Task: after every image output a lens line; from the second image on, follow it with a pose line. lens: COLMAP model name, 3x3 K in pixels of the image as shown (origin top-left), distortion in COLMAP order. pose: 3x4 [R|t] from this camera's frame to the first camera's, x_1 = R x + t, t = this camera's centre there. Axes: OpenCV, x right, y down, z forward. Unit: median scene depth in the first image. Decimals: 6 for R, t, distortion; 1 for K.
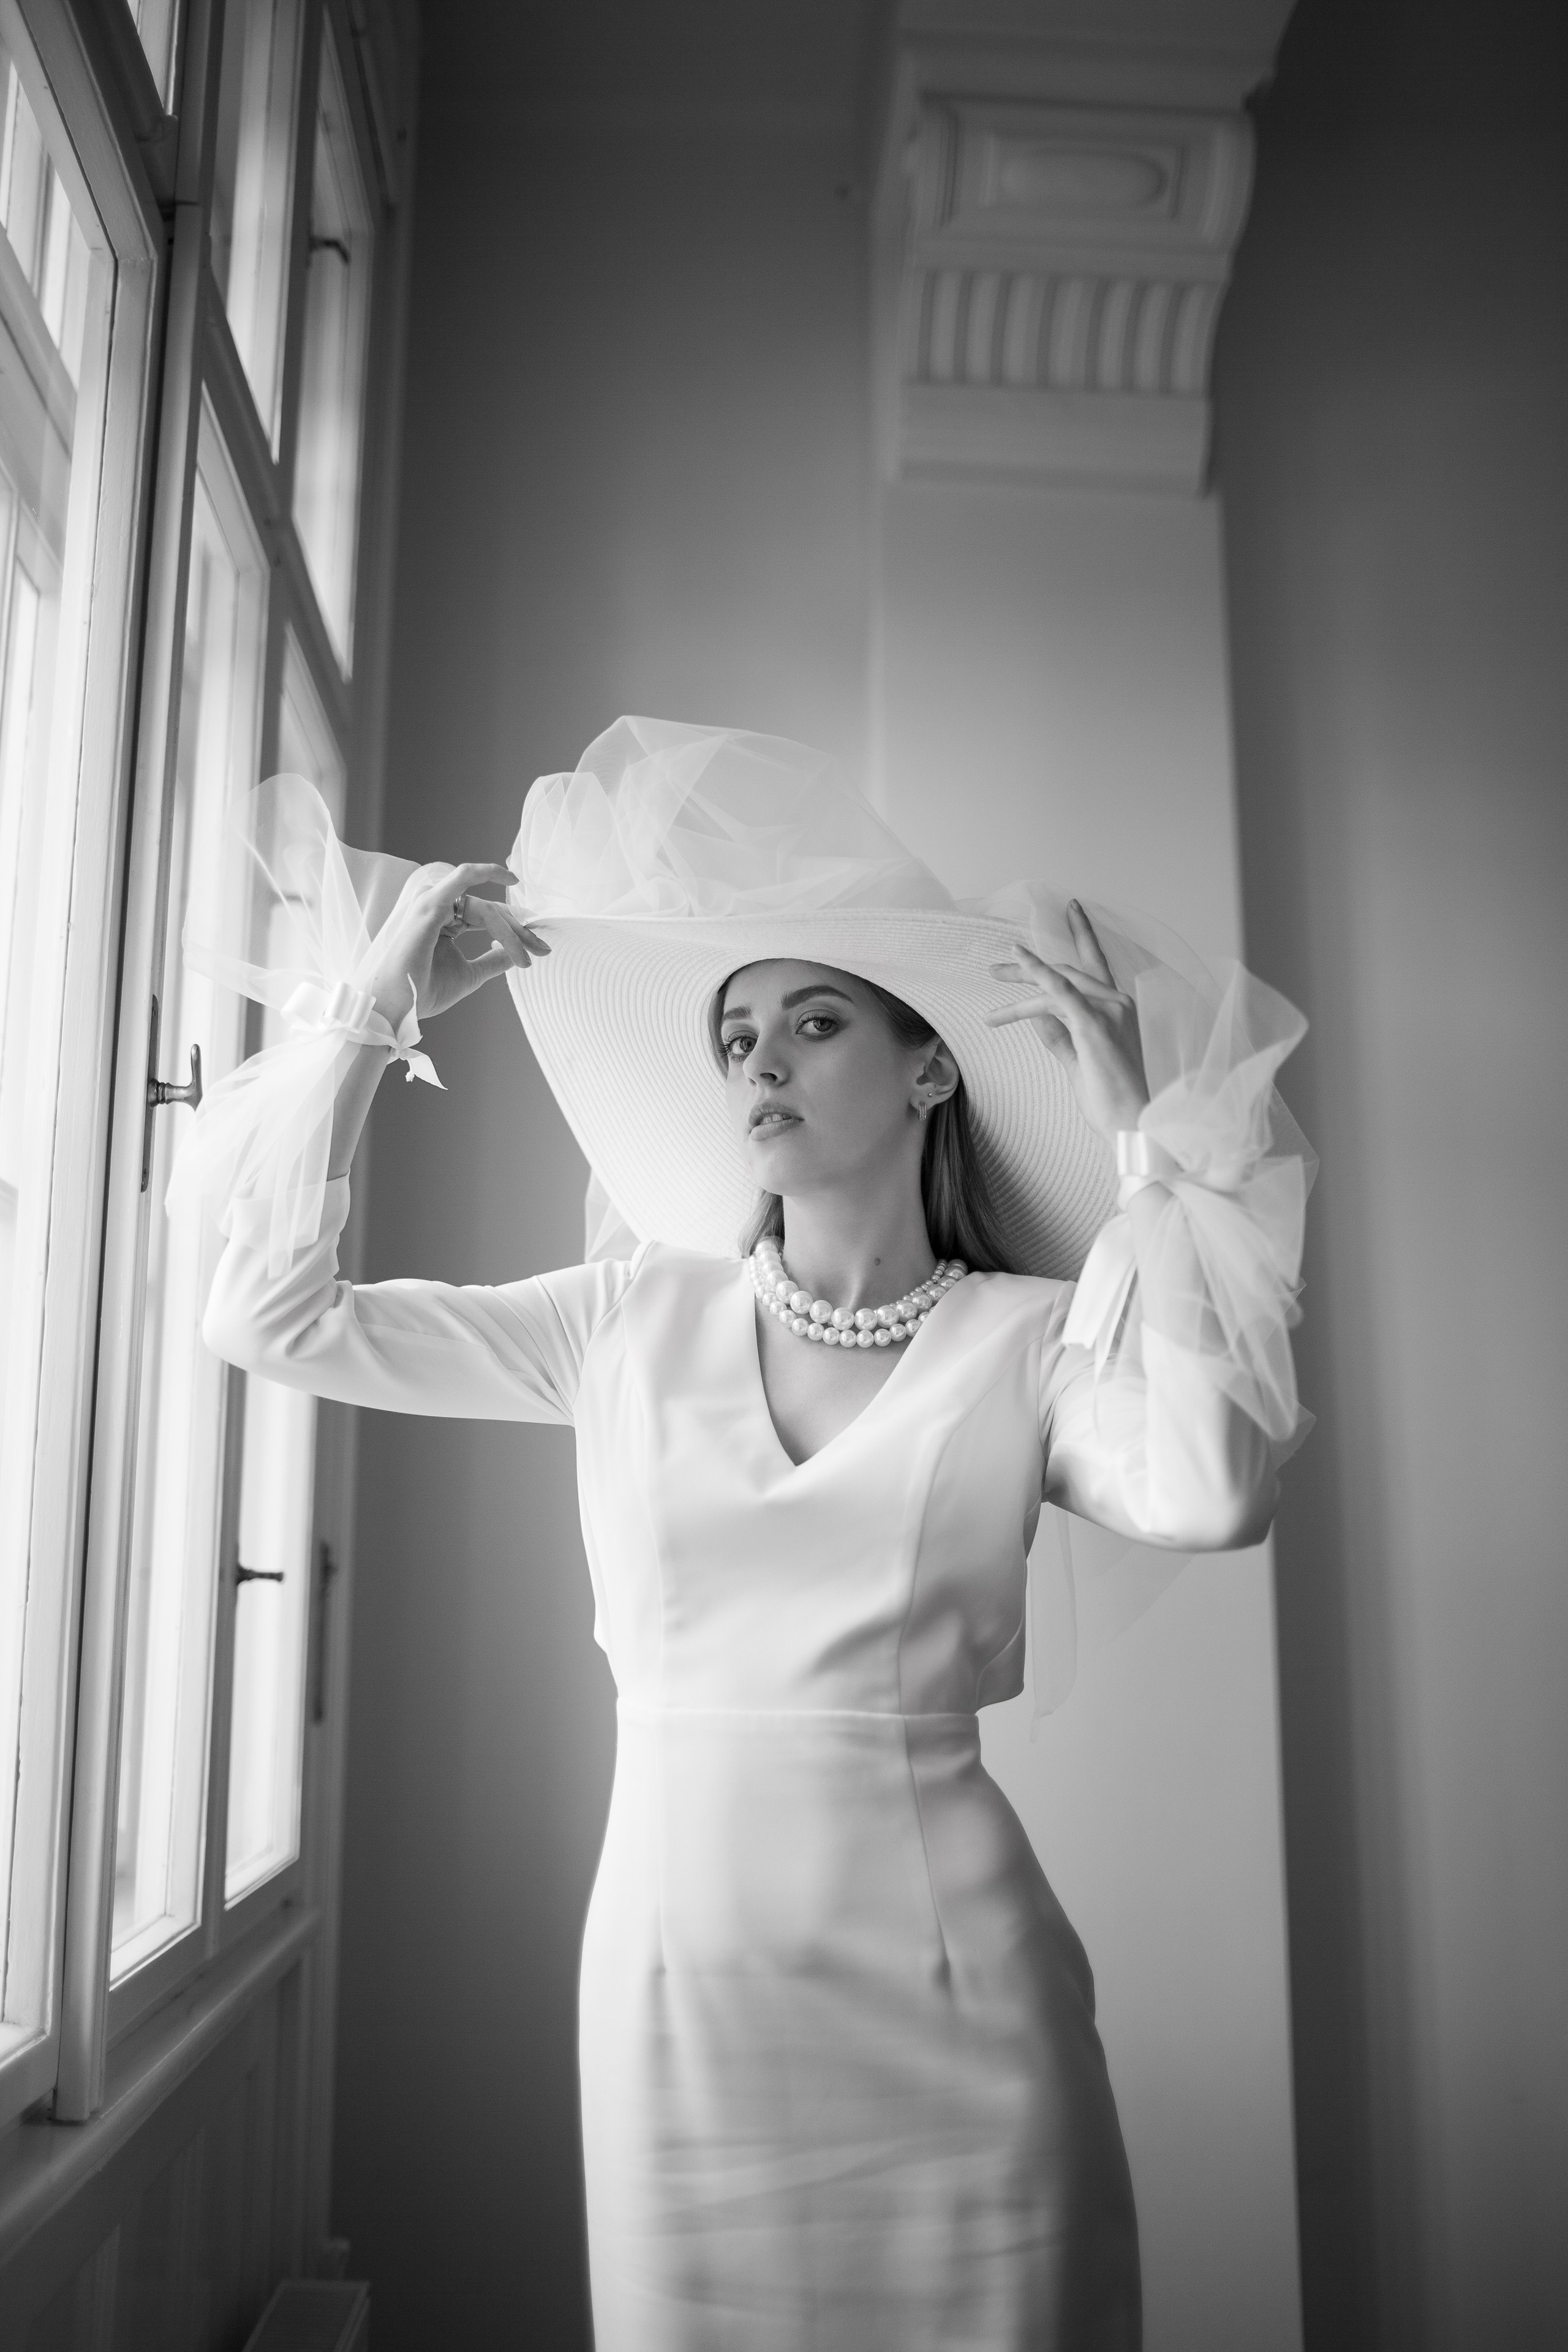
lens RADIAL K [[2236.1, 0, 785.7], [0, 2236.1, 1176.7], [0, 0, 1]] dist [-0.066646, 0.017624]
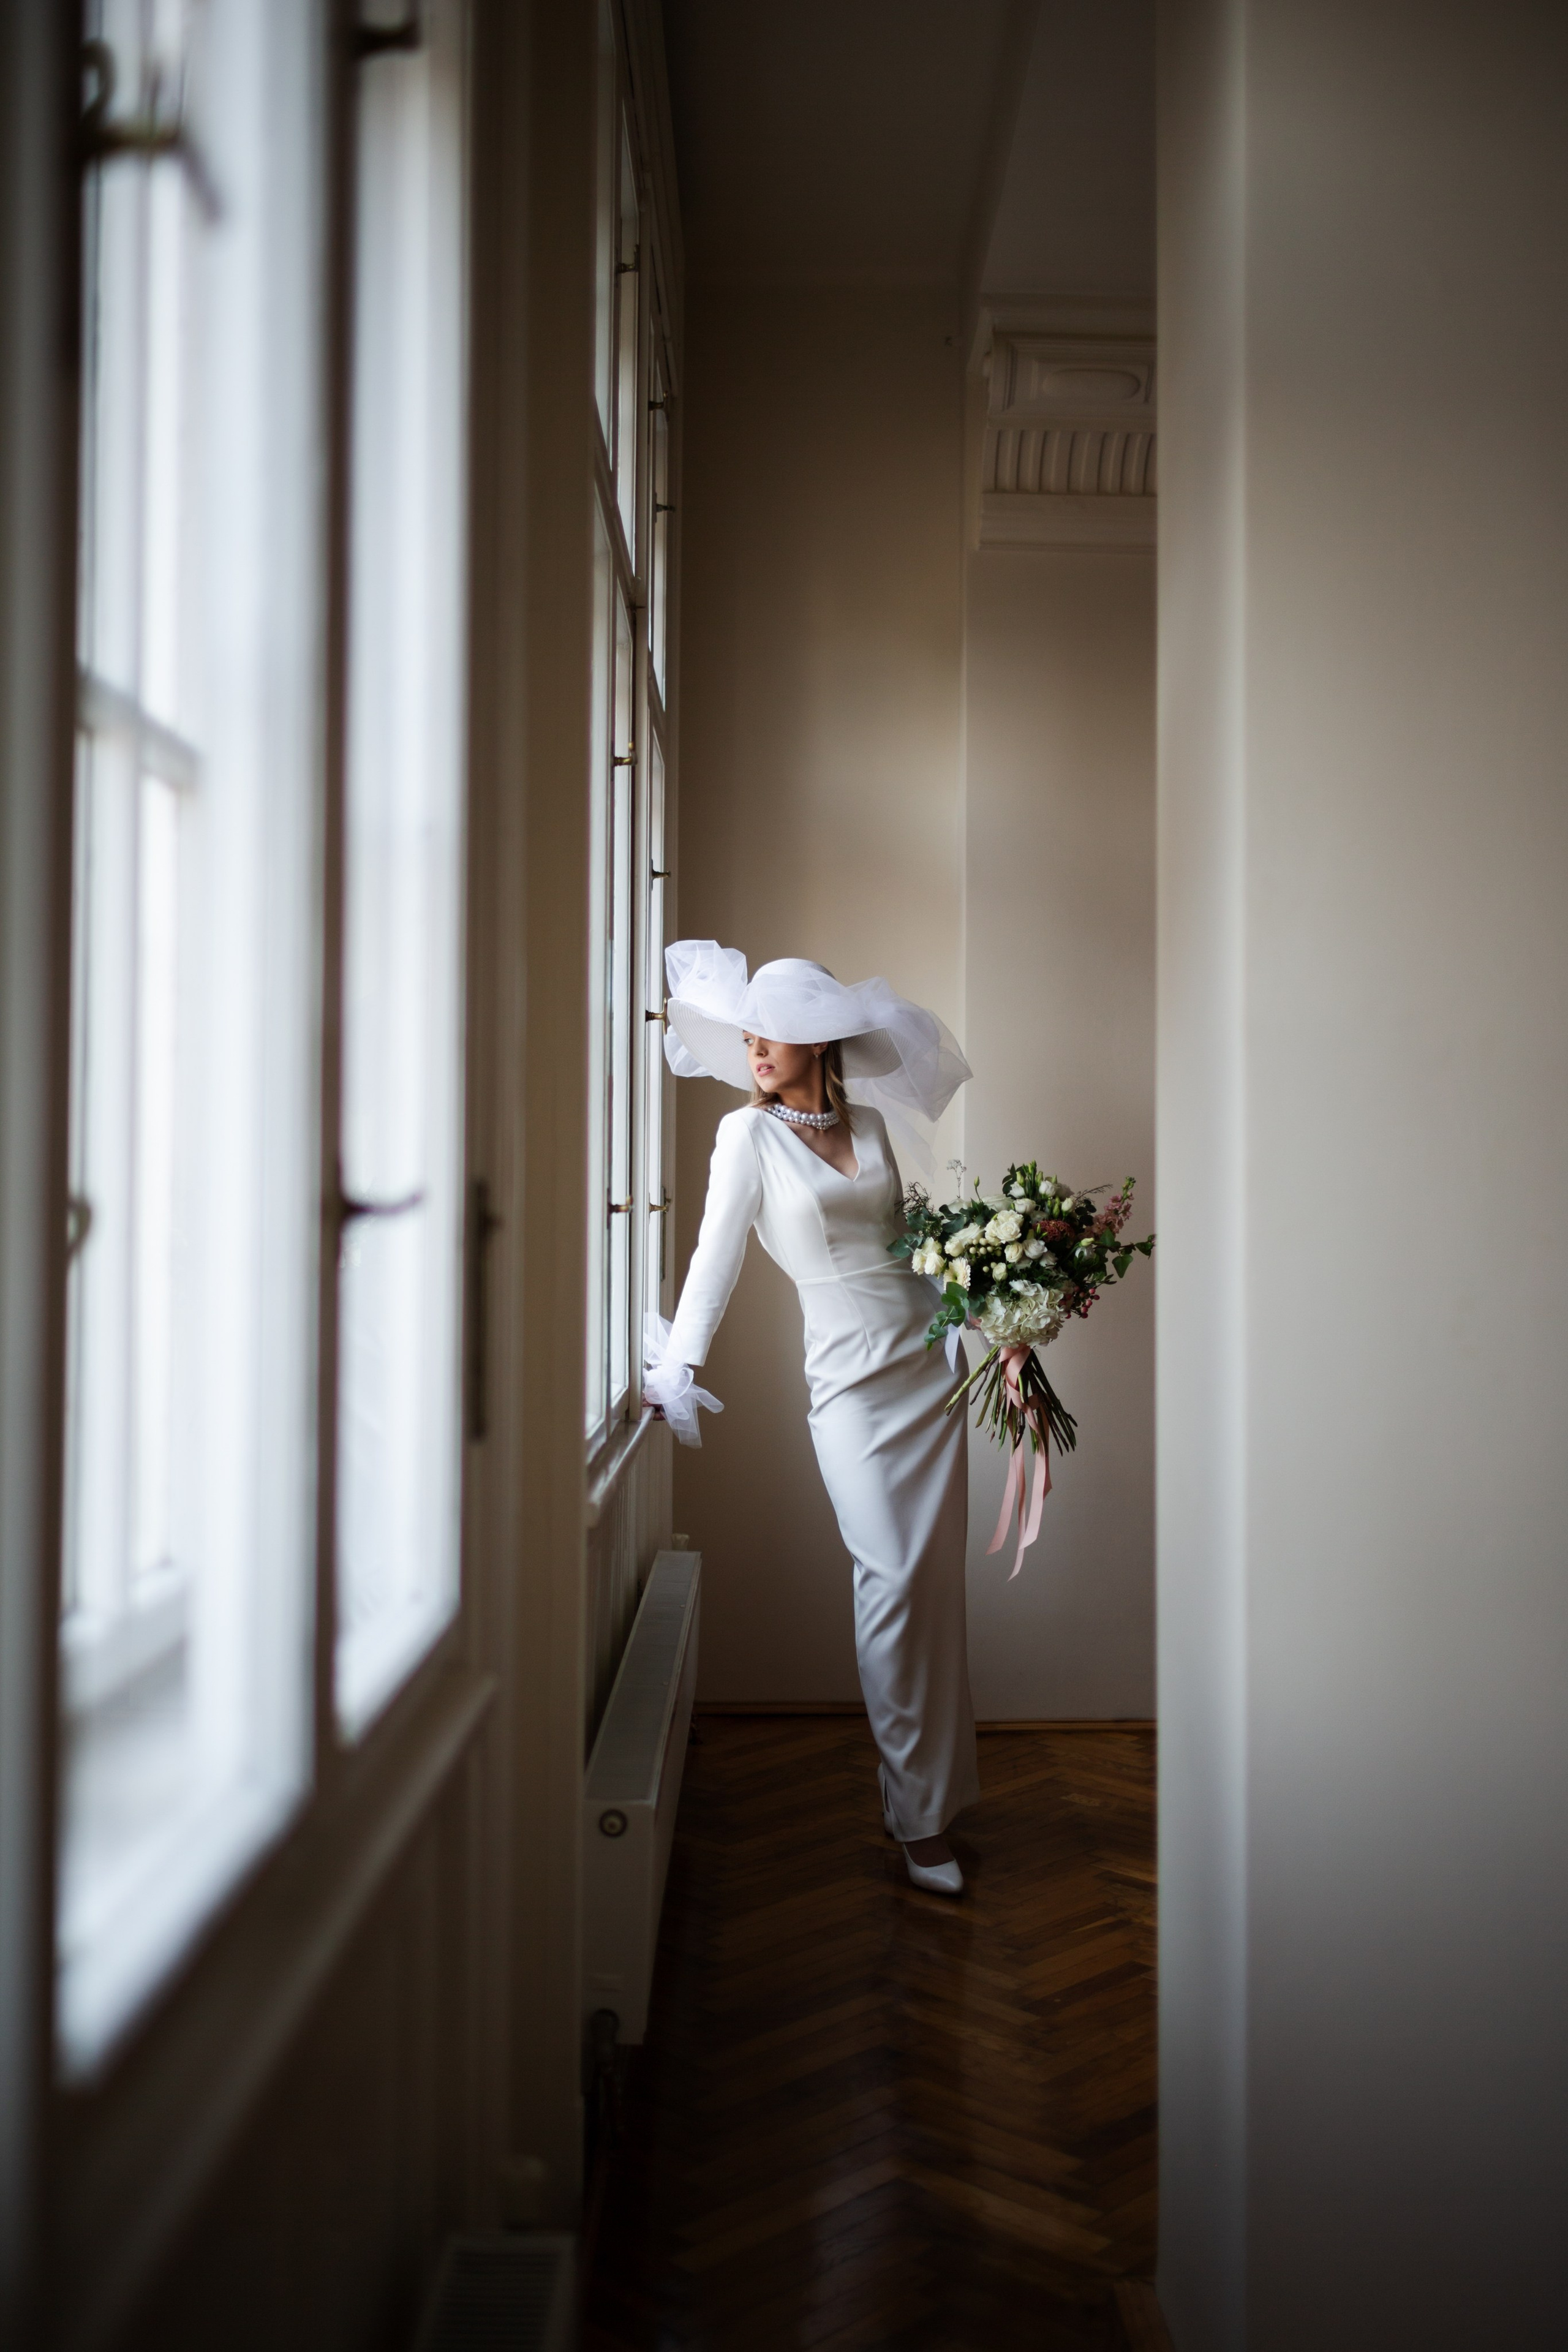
lens RADIAL K [[2217.0, 0, 782.9], [0, 2217.0, 1174.5], [0, 0, 1]] dist [0.006474, -0.006455]
pose [[0.998329, 0.004919, -0.057578, 0.002421], [0.005389, 0.984104, 0.177513, -0.164458], [0.057536, -0.177527, 0.982433, -0.772554]]
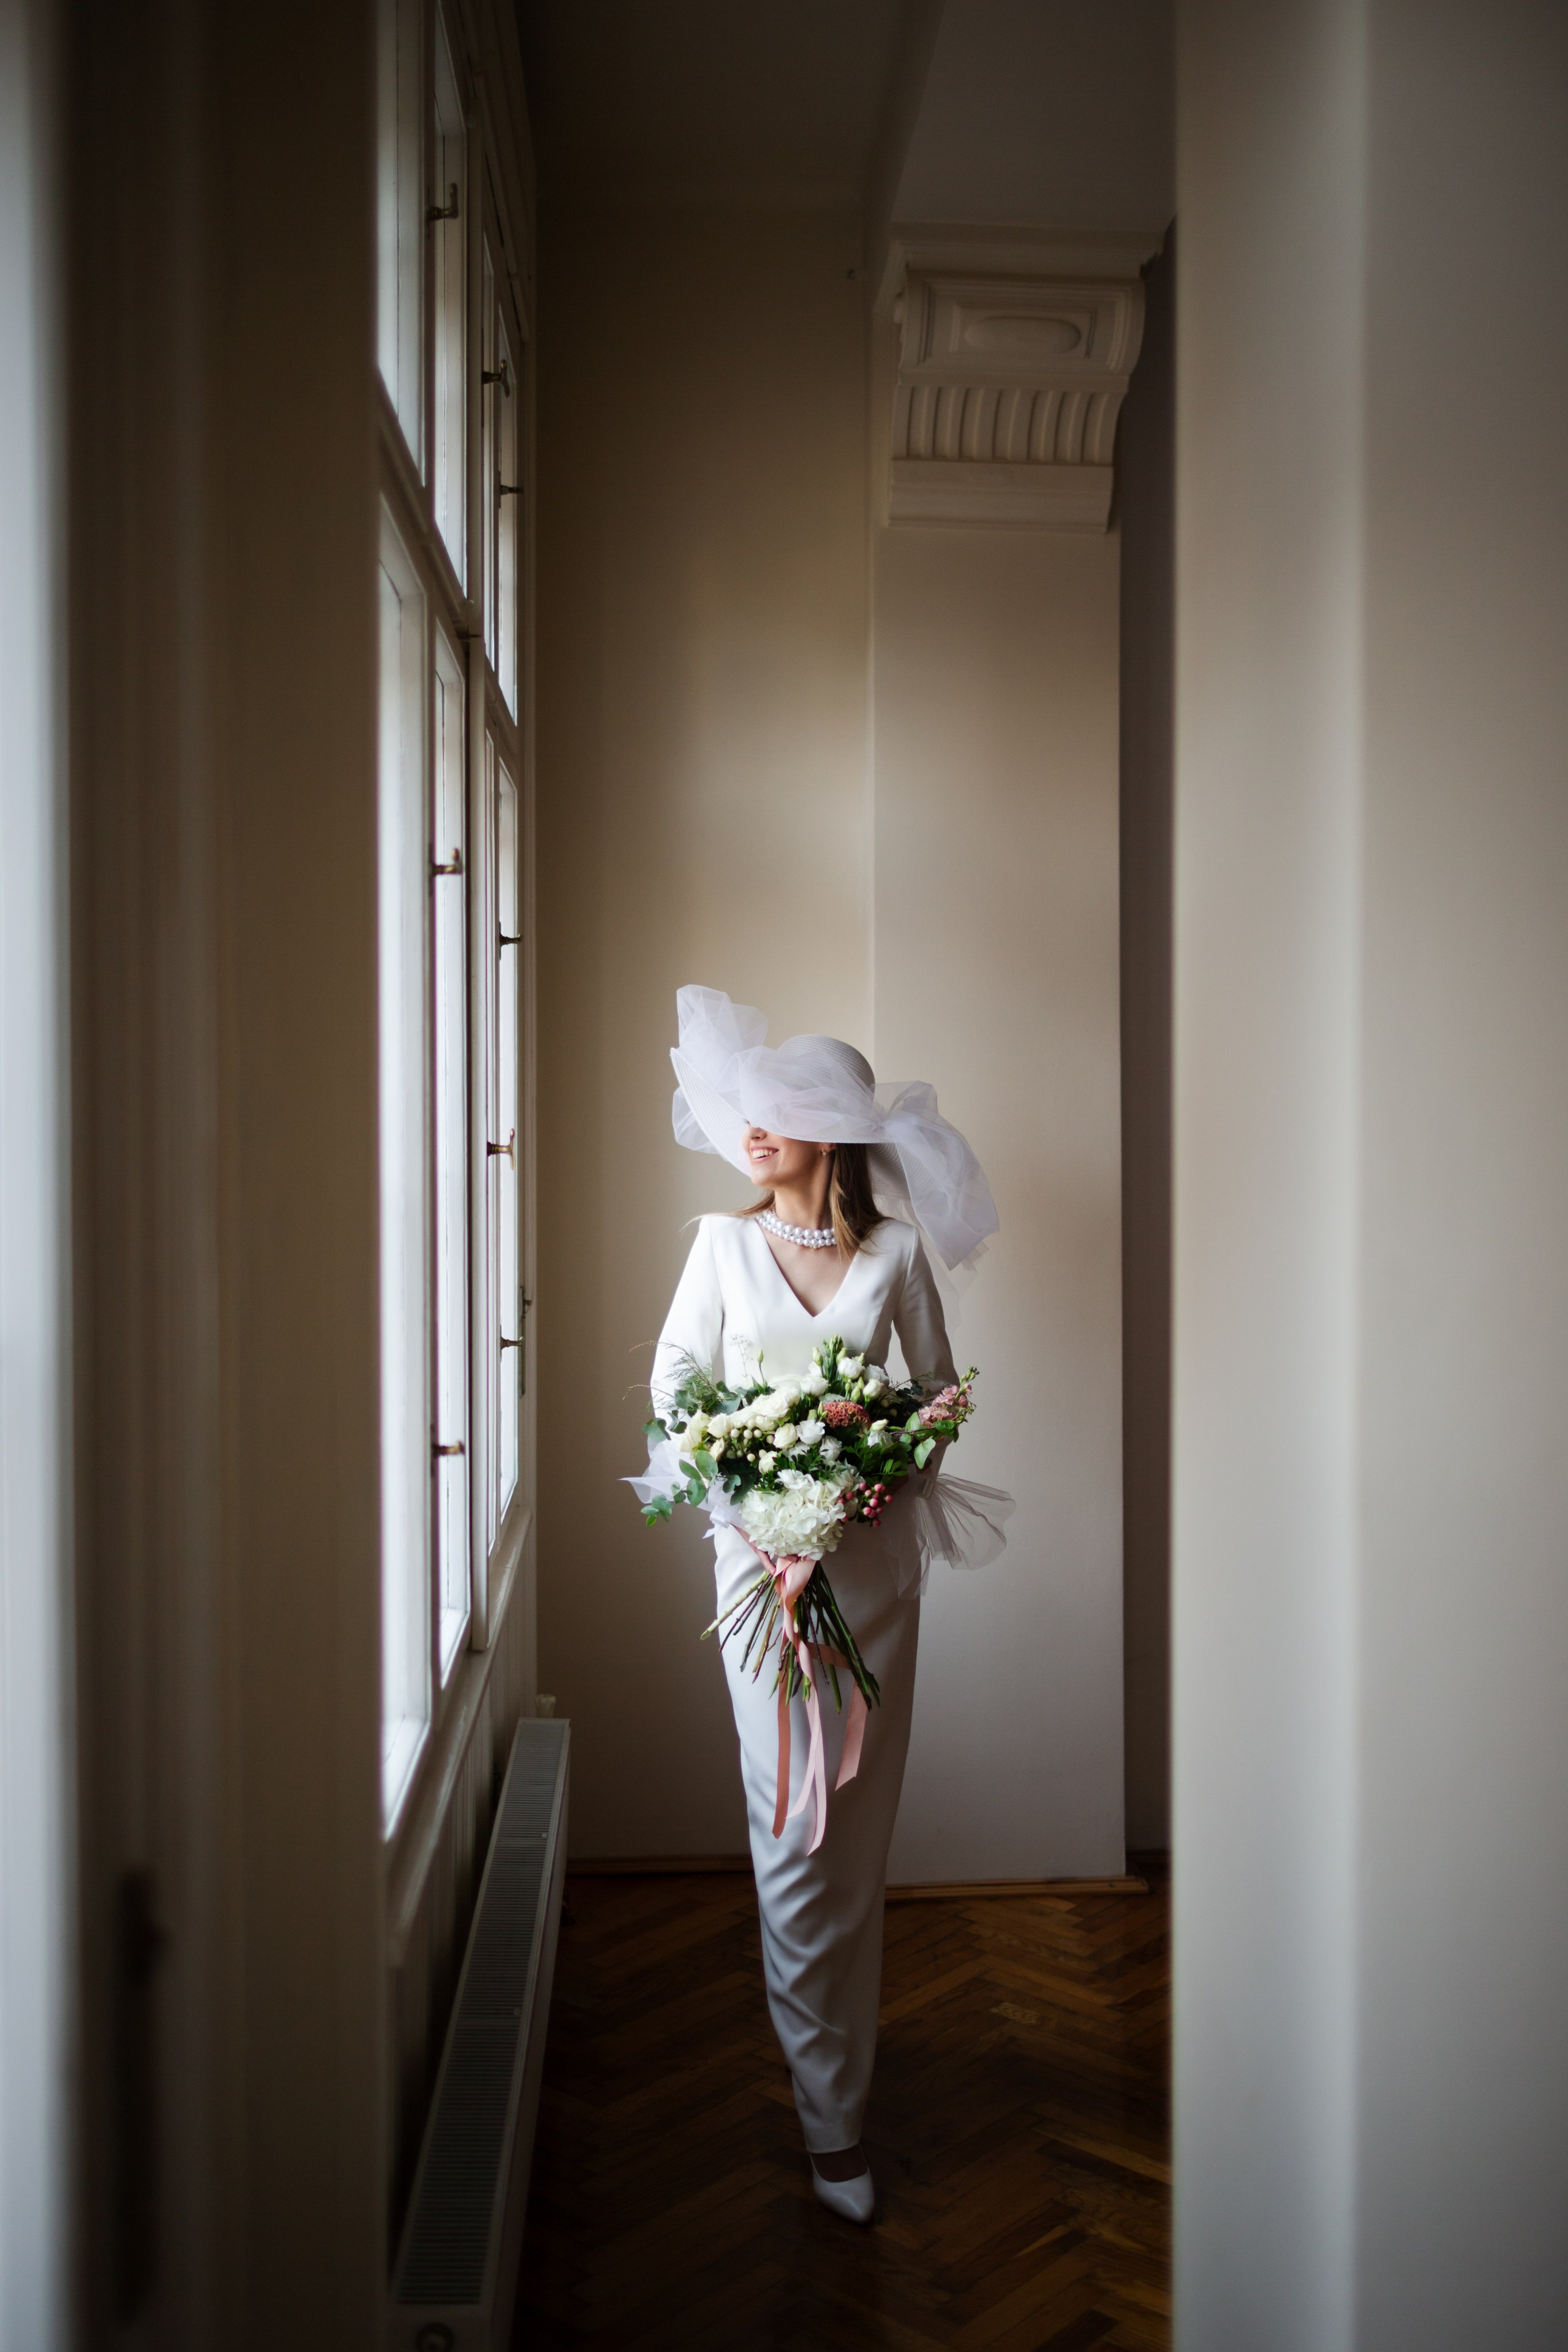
lens RADIAL K [[2217.0, 0, 782.9], [0, 2217.0, 1174.5], [0, 0, 1]] dist [0.006474, -0.006455]
pose [[0.999980, -0.000028, -0.006366, -0.007783], [0.001457, 0.974459, 0.224563, -0.250929], [0.006197, -0.224567, 0.974439, -0.495931]]
